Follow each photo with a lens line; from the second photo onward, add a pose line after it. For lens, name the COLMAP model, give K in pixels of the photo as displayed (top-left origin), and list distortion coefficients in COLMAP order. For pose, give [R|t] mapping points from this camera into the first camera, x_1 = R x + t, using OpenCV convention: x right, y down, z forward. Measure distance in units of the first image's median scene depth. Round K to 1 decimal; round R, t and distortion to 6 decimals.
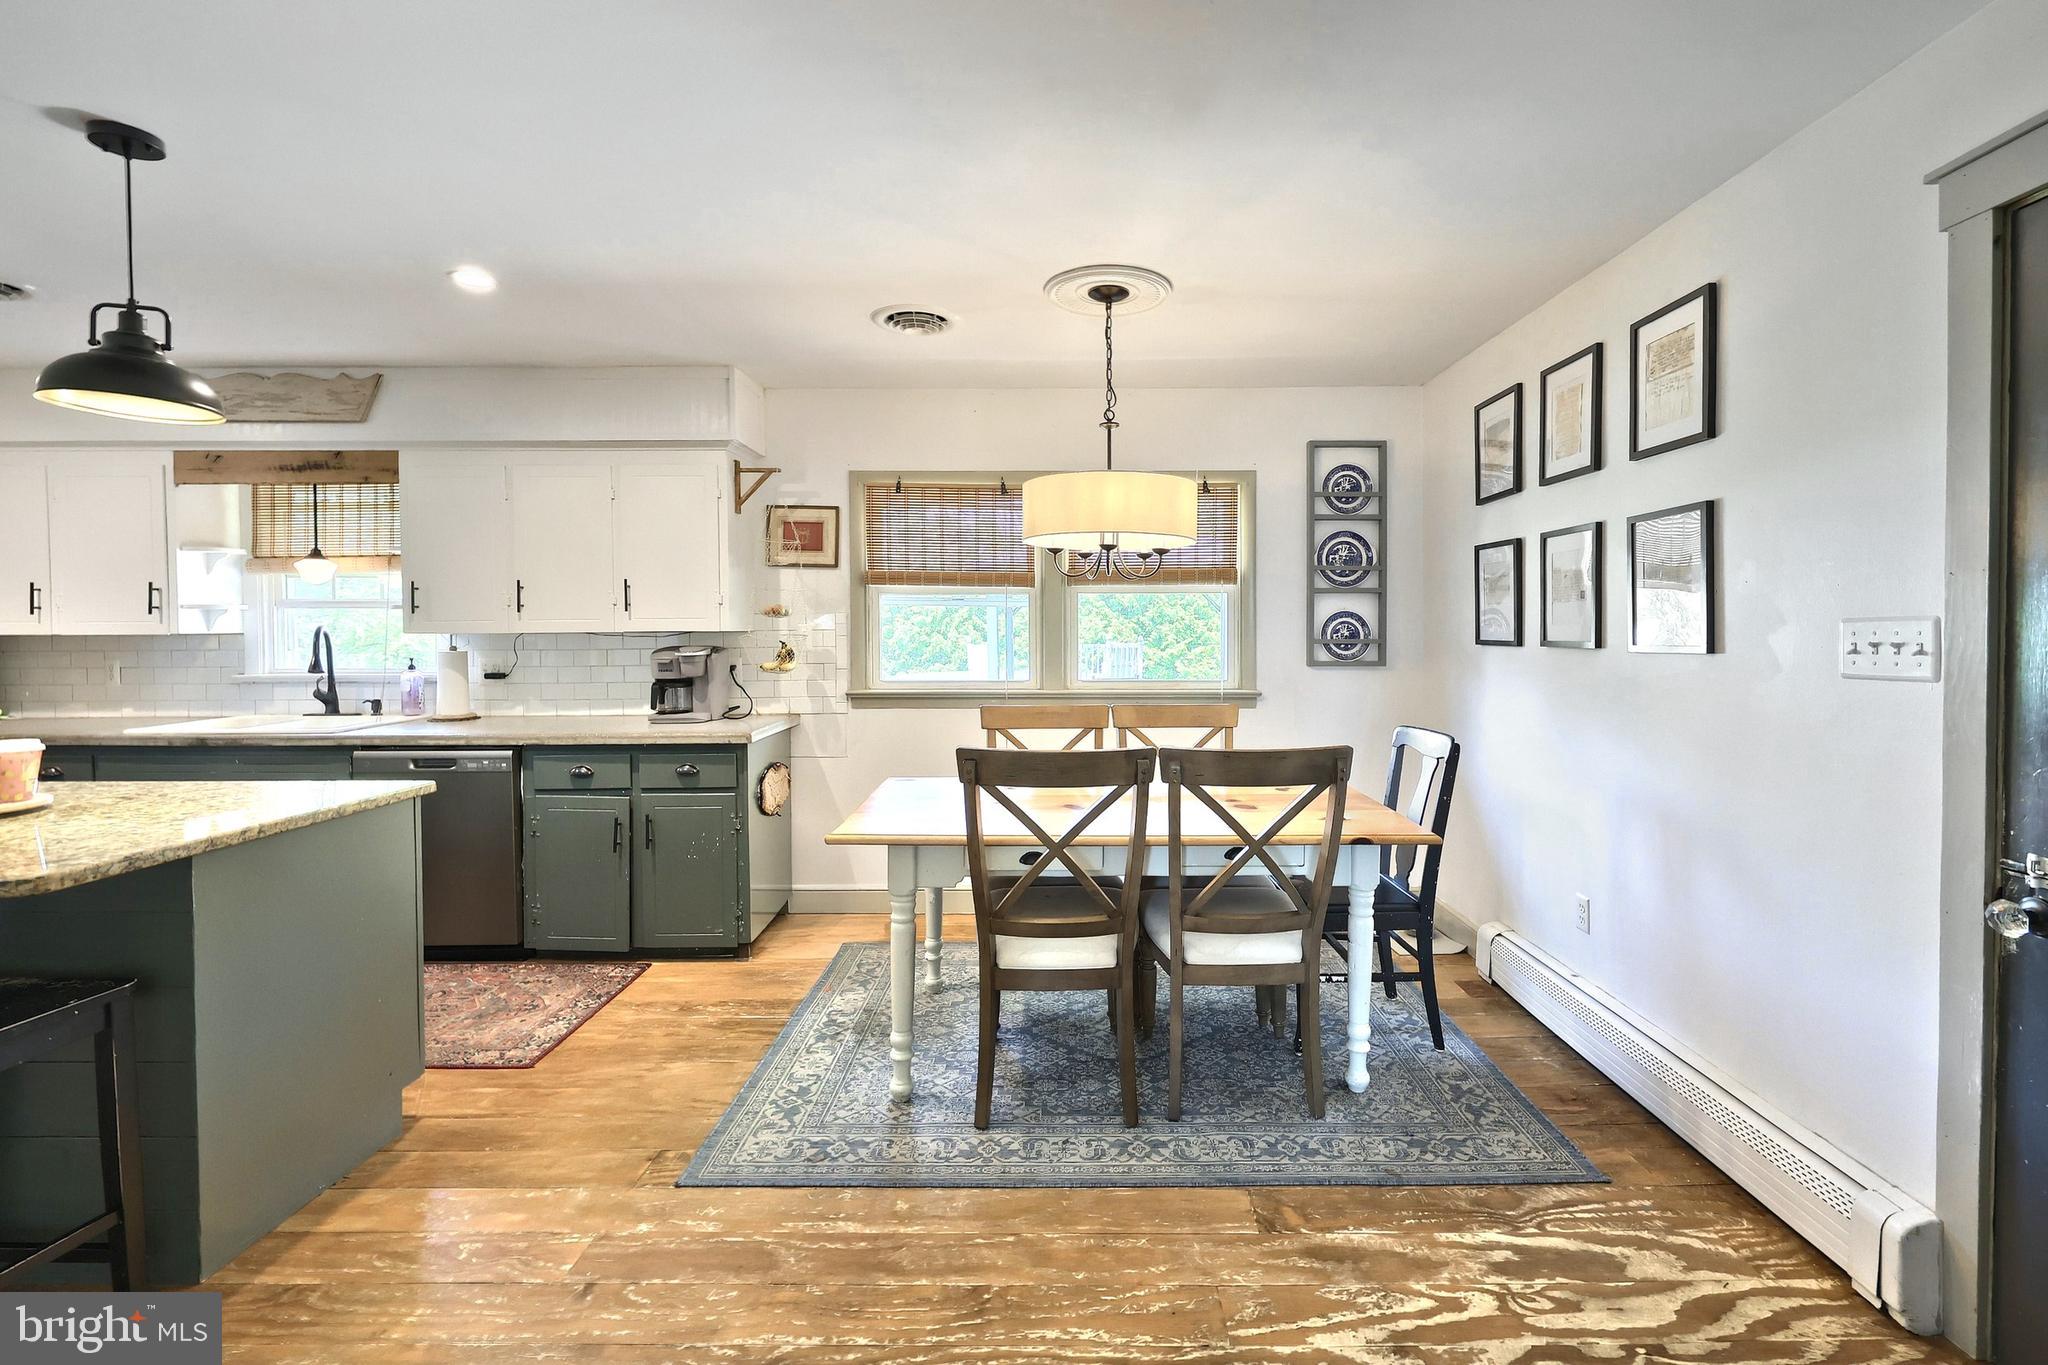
lens RADIAL K [[857.3, 0, 1074.5], [0, 857.3, 649.8], [0, 0, 1]] dist [0.000719, 0.000190]
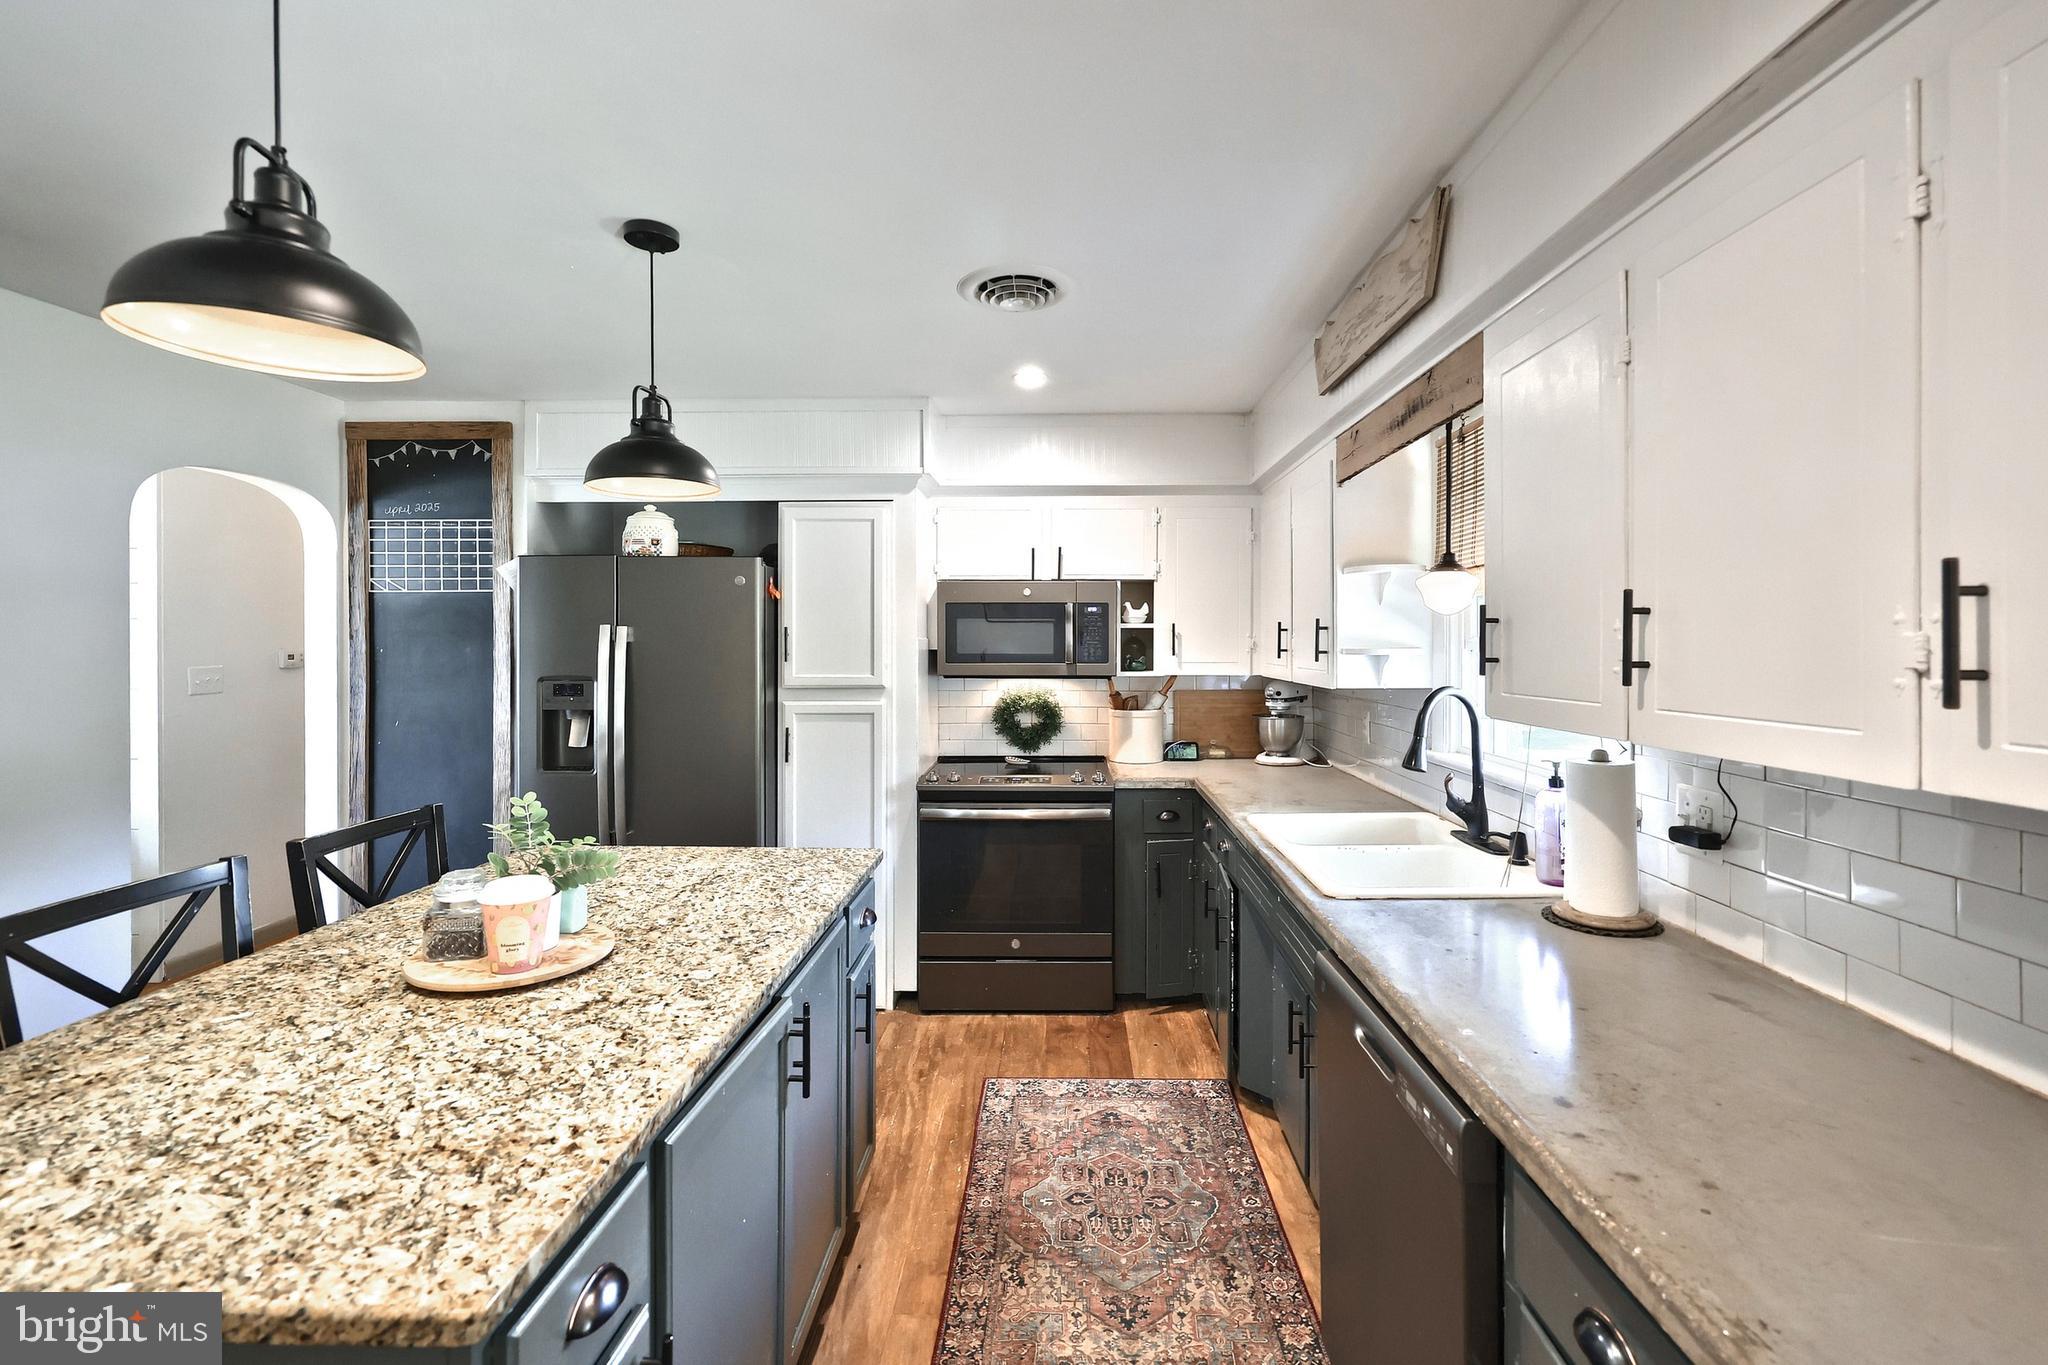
lens RADIAL K [[885.7, 0, 1049.0], [0, 885.7, 645.4], [0, 0, 1]] dist [0.001520, 0.000159]
pose [[0.016765, 0.004546, -0.999849, -0.313212], [-0.020807, 0.999775, 0.004197, -0.055980], [0.999643, 0.020734, 0.016856, 0.769694]]
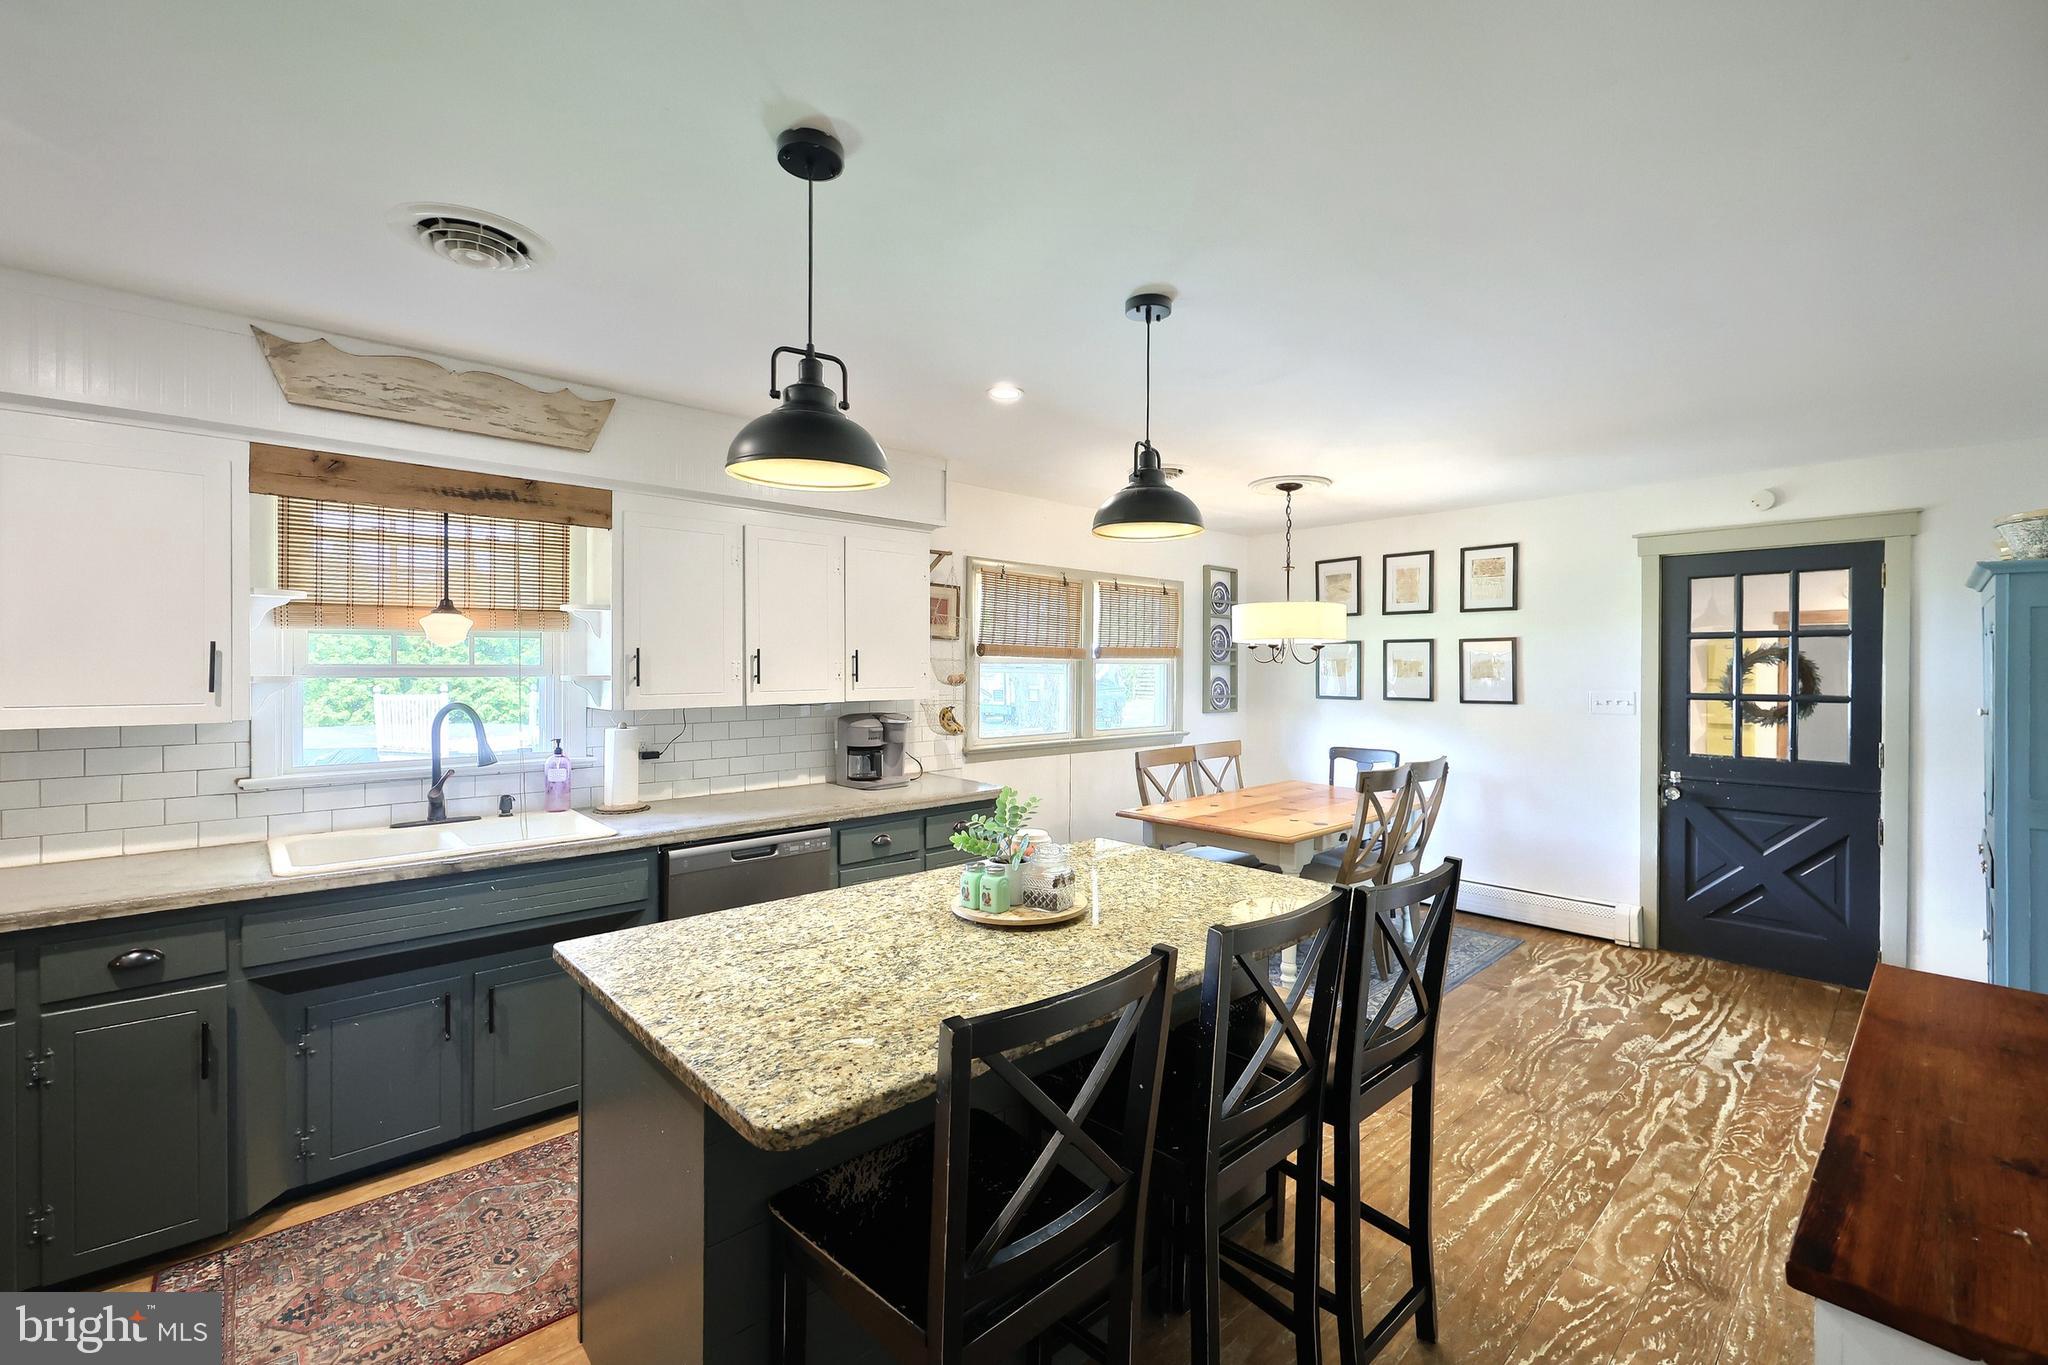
lens RADIAL K [[866.7, 0, 969.0], [0, 866.7, 675.8], [0, 0, 1]] dist [0.001023, 0.000143]
pose [[0.747088, -0.004229, 0.664712, -1.111555], [0.012307, 0.999896, -0.007471, -0.042743], [-0.664611, 0.013762, 0.747063, 0.146276]]
